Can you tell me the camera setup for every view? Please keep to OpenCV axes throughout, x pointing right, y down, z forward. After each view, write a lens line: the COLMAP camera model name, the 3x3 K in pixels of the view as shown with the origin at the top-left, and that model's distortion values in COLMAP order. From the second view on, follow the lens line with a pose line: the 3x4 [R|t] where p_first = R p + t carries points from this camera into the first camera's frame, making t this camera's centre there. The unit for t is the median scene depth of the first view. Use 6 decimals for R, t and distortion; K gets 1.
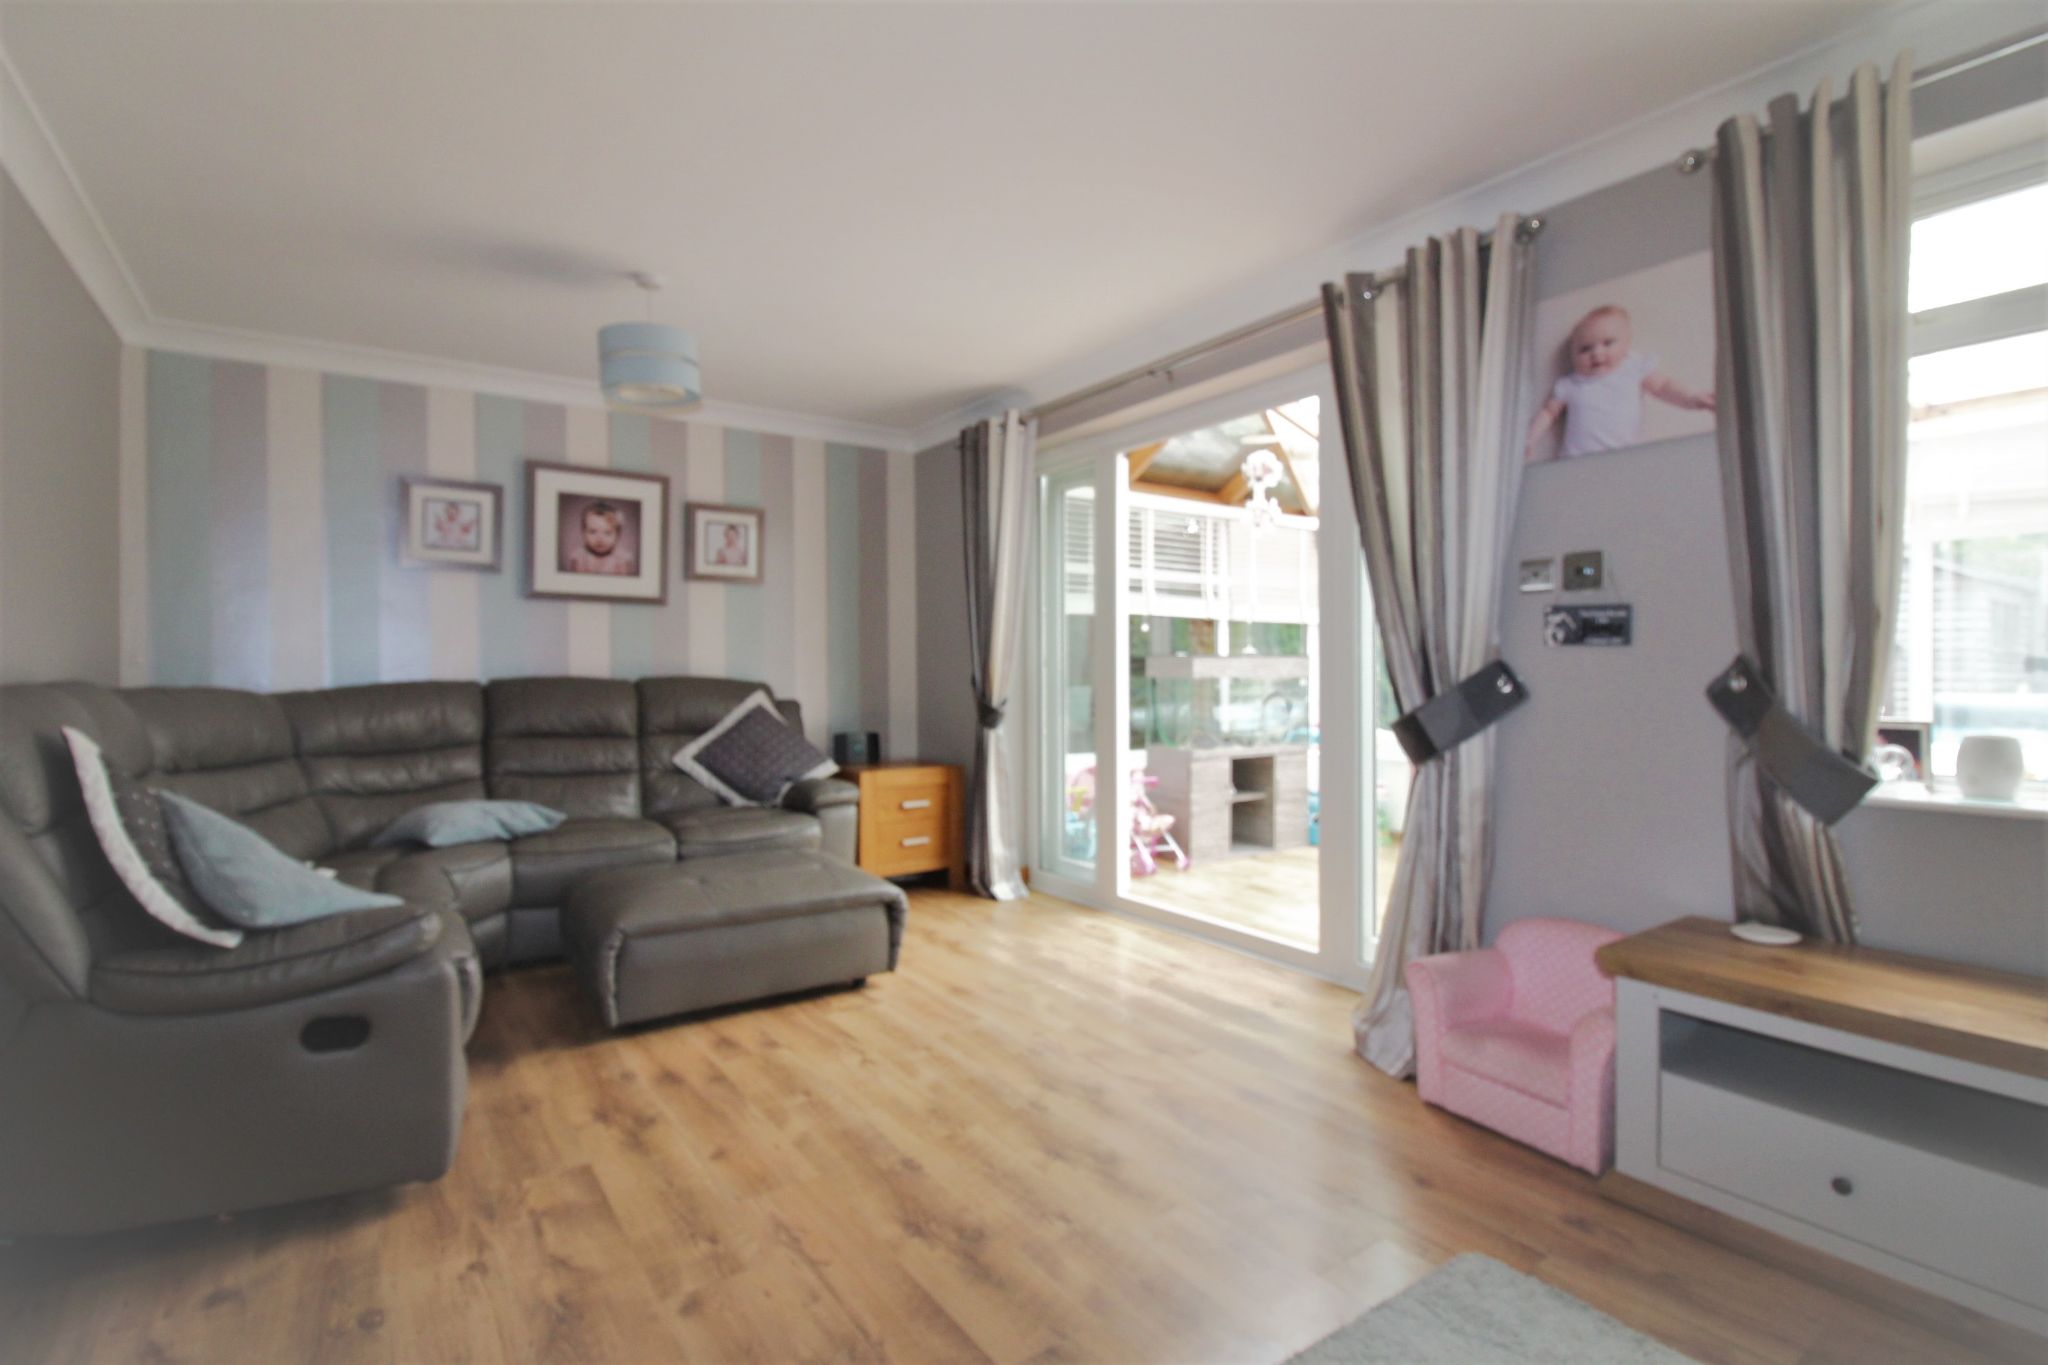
lens RADIAL K [[965.6, 0, 1025.0], [0, 965.6, 671.5], [0, 0, 1]] dist [-0.003820, -0.000860]
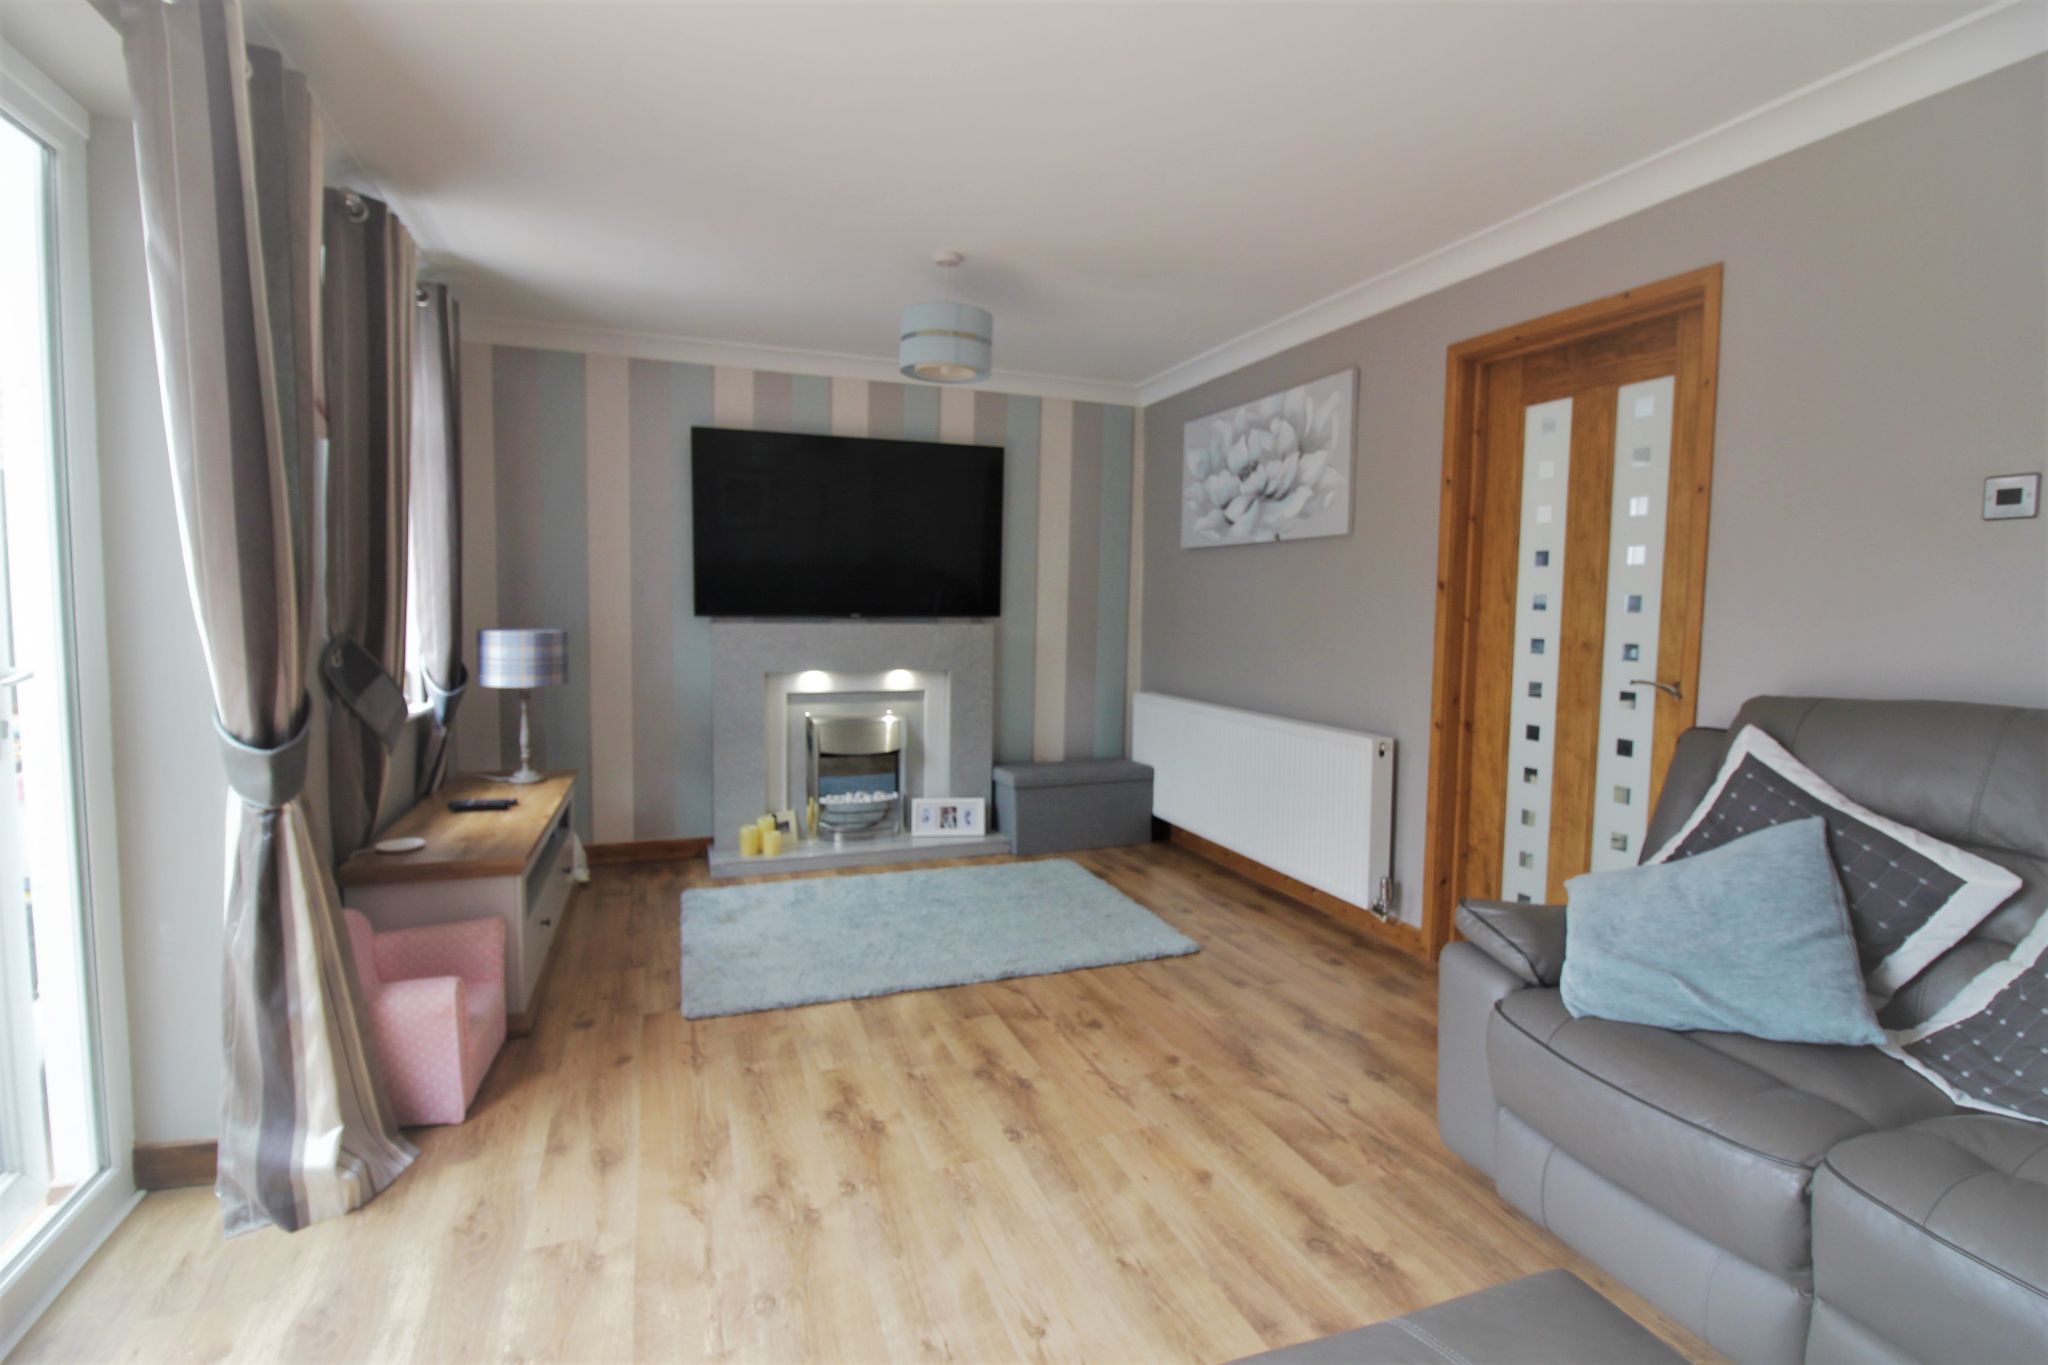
lens RADIAL K [[965.6, 0, 1023.1], [0, 965.6, 674.3], [0, 0, 1]] dist [-0.003820, -0.000860]
pose [[-0.969227, -0.027173, 0.244664, -0.405154], [-0.008290, 0.996928, 0.077883, -0.076839], [-0.246028, 0.073458, -0.966475, 2.150593]]
